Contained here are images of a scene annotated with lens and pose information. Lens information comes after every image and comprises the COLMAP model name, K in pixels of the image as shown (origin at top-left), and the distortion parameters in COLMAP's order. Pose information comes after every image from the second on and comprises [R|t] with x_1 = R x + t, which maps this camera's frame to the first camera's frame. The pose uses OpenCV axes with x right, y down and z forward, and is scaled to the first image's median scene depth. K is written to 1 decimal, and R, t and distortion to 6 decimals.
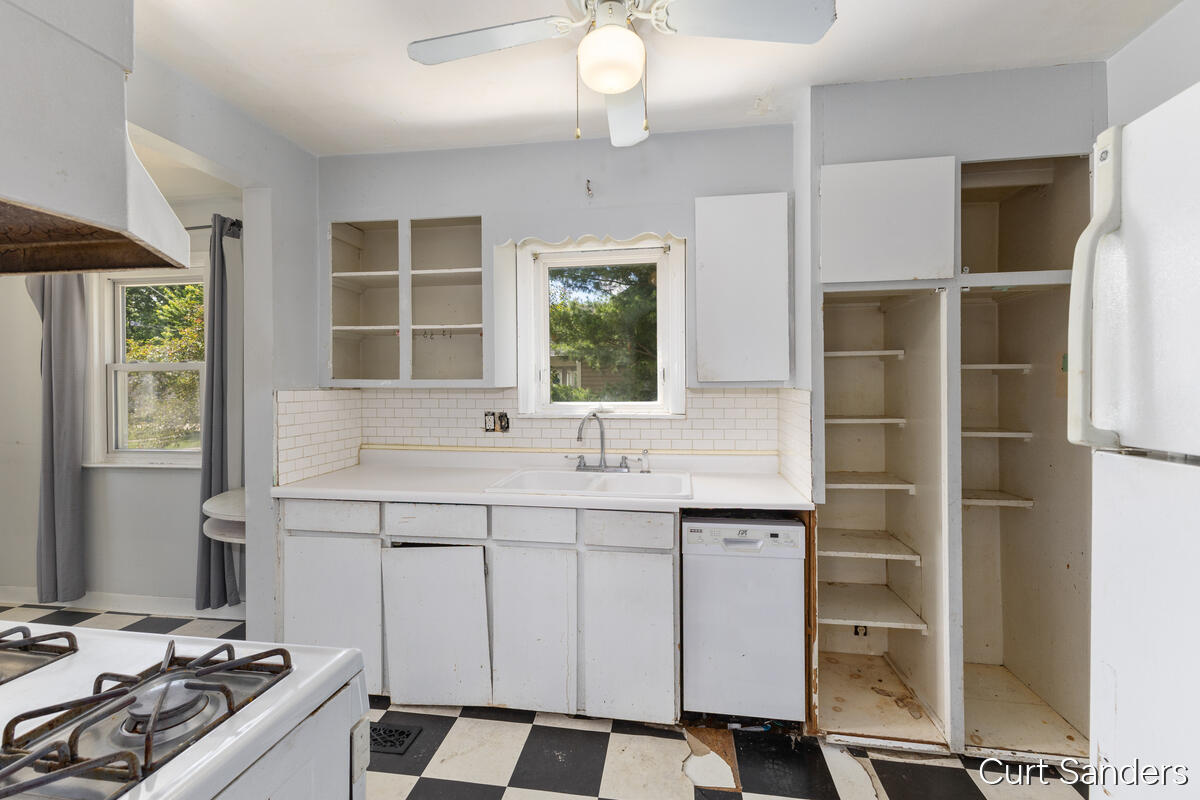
lens RADIAL K [[518.4, 0, 575.4], [0, 518.4, 388.1], [0, 0, 1]] dist [0.009701, -0.001161]
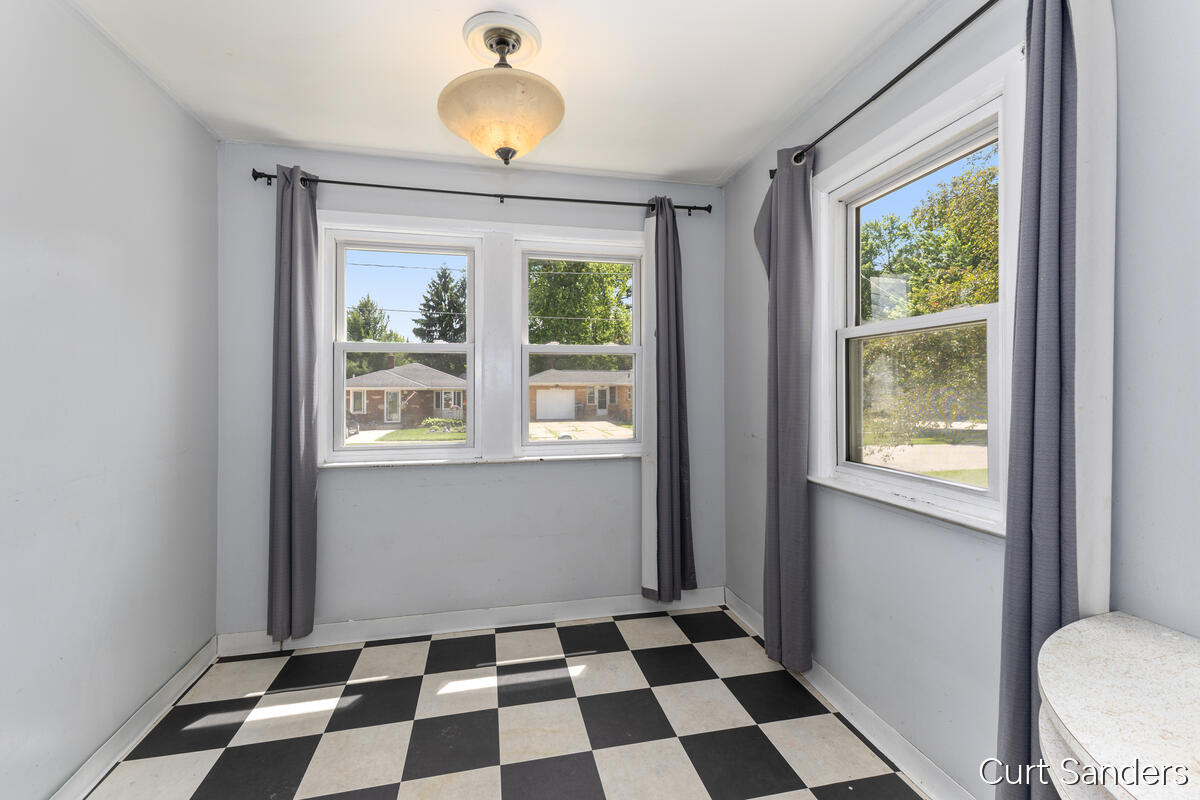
lens RADIAL K [[518.4, 0, 599.0], [0, 518.4, 383.3], [0, 0, 1]] dist [0.009701, -0.001161]
pose [[0.376863, -0.001697, -0.926267, -0.530466], [-0.004417, 0.999984, -0.003629, 0.033637], [0.926258, 0.005459, 0.376849, 0.625286]]
